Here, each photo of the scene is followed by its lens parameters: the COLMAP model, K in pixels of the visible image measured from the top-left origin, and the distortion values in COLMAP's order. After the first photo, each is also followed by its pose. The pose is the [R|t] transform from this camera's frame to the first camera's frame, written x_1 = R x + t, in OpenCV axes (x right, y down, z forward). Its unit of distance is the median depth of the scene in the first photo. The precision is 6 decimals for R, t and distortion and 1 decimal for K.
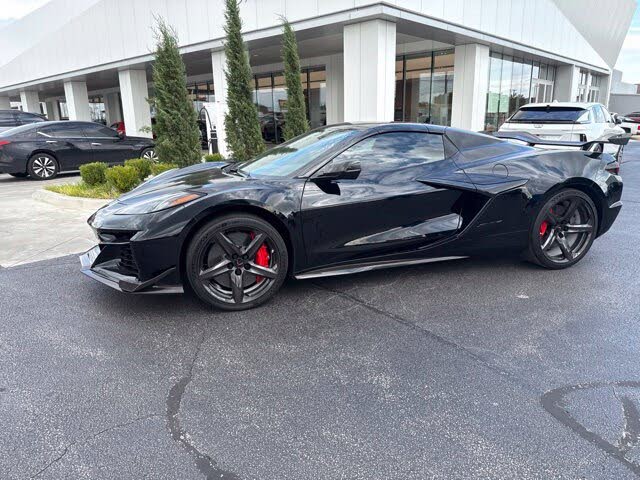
lens RADIAL K [[451.1, 0, 324.4], [0, 451.1, 234.2], [0, 0, 1]] dist [0.020694, -0.031889]
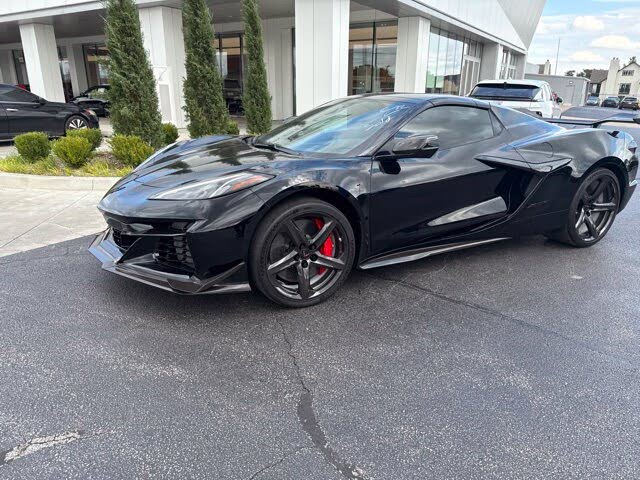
lens RADIAL K [[451.1, 0, 322.2], [0, 451.1, 240.7], [0, 0, 1]] dist [0.020694, -0.031889]
pose [[0.984304, -0.025956, 0.174561, -0.241401], [0.013270, 0.997210, 0.073456, -0.020189], [-0.175980, -0.069987, 0.981903, 0.104750]]
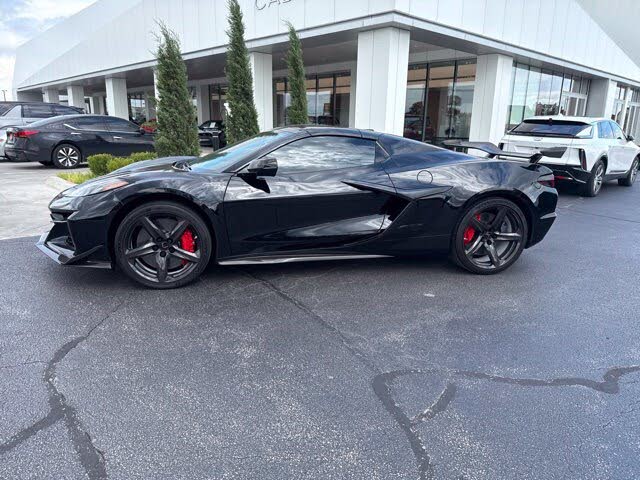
lens RADIAL K [[451.1, 0, 325.0], [0, 451.1, 238.6], [0, 0, 1]] dist [0.020694, -0.031889]
pose [[0.995244, 0.061108, -0.075864, 0.224557], [-0.061148, 0.998127, 0.001789, 0.015245], [0.075831, 0.002859, 0.997117, -0.063841]]
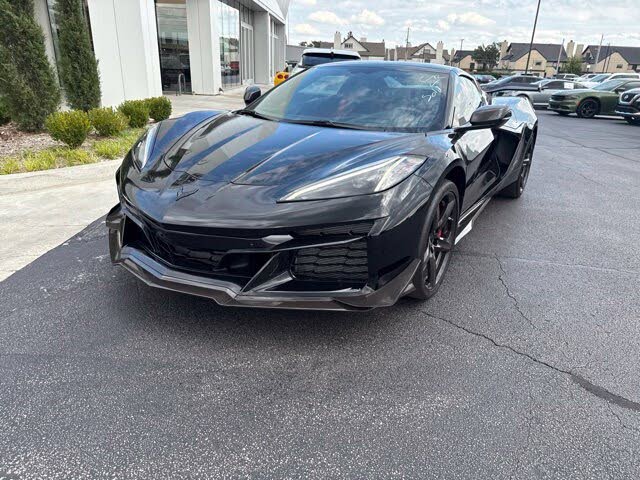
lens RADIAL K [[451.1, 0, 324.3], [0, 451.1, 240.3], [0, 0, 1]] dist [0.020694, -0.031889]
pose [[0.759164, -0.192903, 0.621658, -0.659796], [0.110701, 0.979426, 0.168733, -0.072762], [-0.641417, -0.059278, 0.764899, 0.391569]]
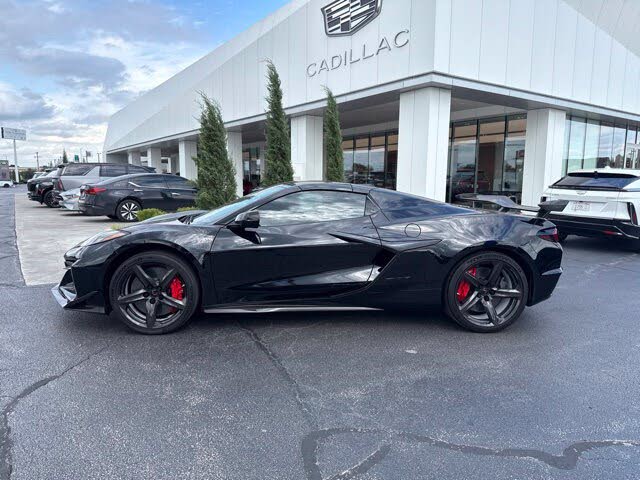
lens RADIAL K [[451.1, 0, 325.4], [0, 451.1, 233.7], [0, 0, 1]] dist [0.020694, -0.031889]
pose [[0.973105, 0.057012, -0.223197, 0.389952], [-0.084841, 0.989484, -0.117145, 0.008310], [0.214171, 0.132931, 0.967709, -0.053689]]
